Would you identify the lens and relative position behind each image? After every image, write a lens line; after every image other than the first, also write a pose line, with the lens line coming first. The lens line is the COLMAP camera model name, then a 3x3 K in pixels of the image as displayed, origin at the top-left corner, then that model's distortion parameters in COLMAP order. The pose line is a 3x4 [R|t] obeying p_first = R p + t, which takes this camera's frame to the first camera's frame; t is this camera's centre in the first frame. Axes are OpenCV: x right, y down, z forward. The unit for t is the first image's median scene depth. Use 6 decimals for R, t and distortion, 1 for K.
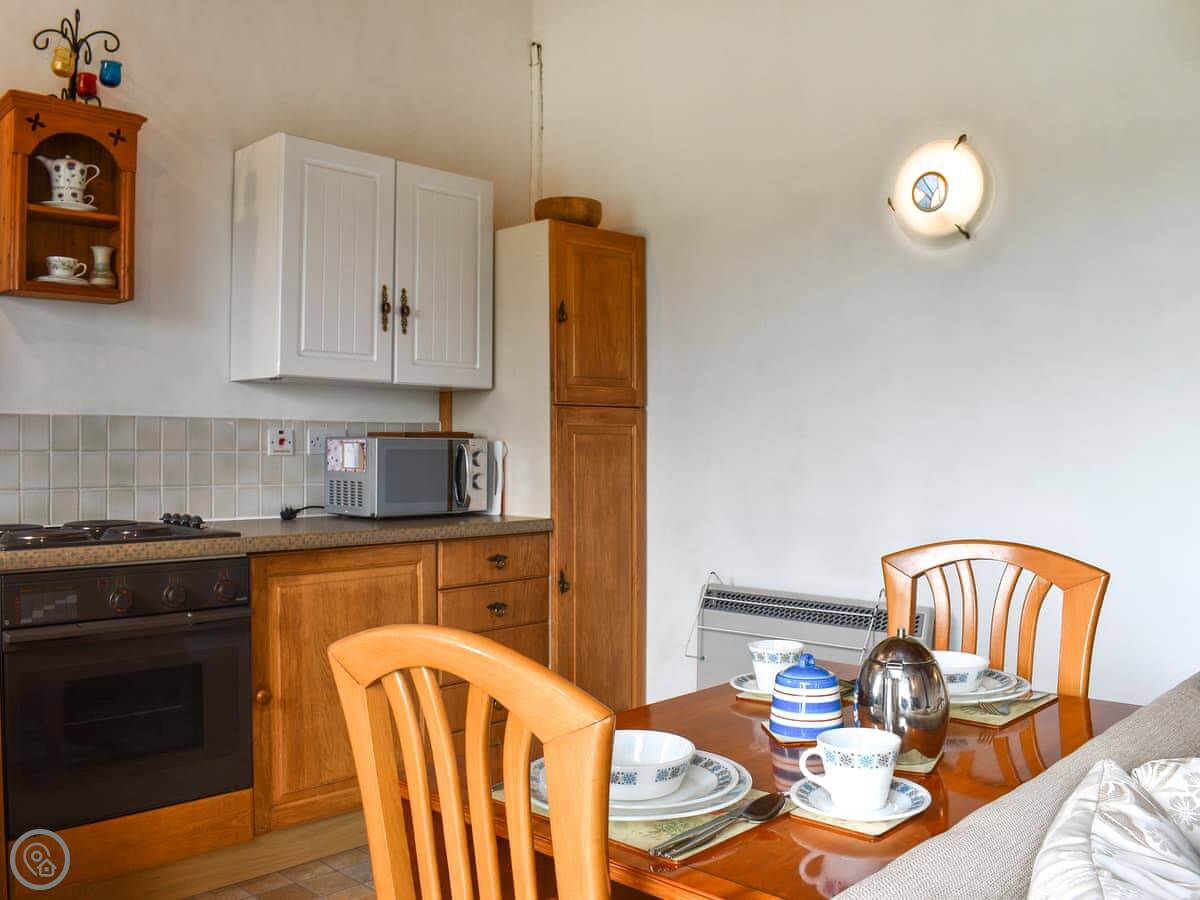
lens RADIAL K [[1047.1, 0, 622.8], [0, 1047.1, 445.3], [0, 0, 1]] dist [-0.087444, 0.014830]
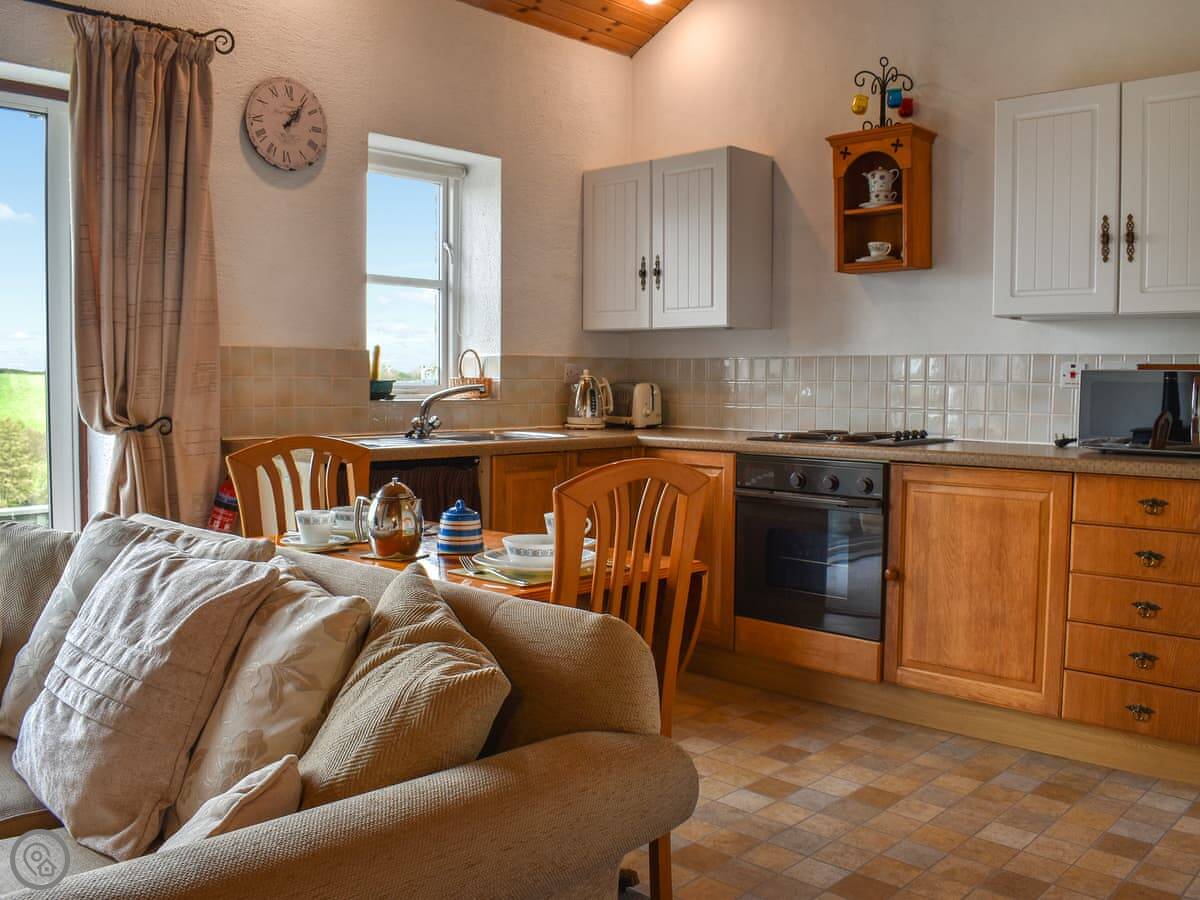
lens RADIAL K [[1182.0, 0, 664.8], [0, 1182.0, 451.5], [0, 0, 1]] dist [-0.090539, 0.003947]
pose [[0.018282, 0.056414, -0.998240, 1.000074], [-0.007347, 0.998388, 0.056288, 0.012157], [0.999806, 0.006305, 0.018667, 0.641582]]
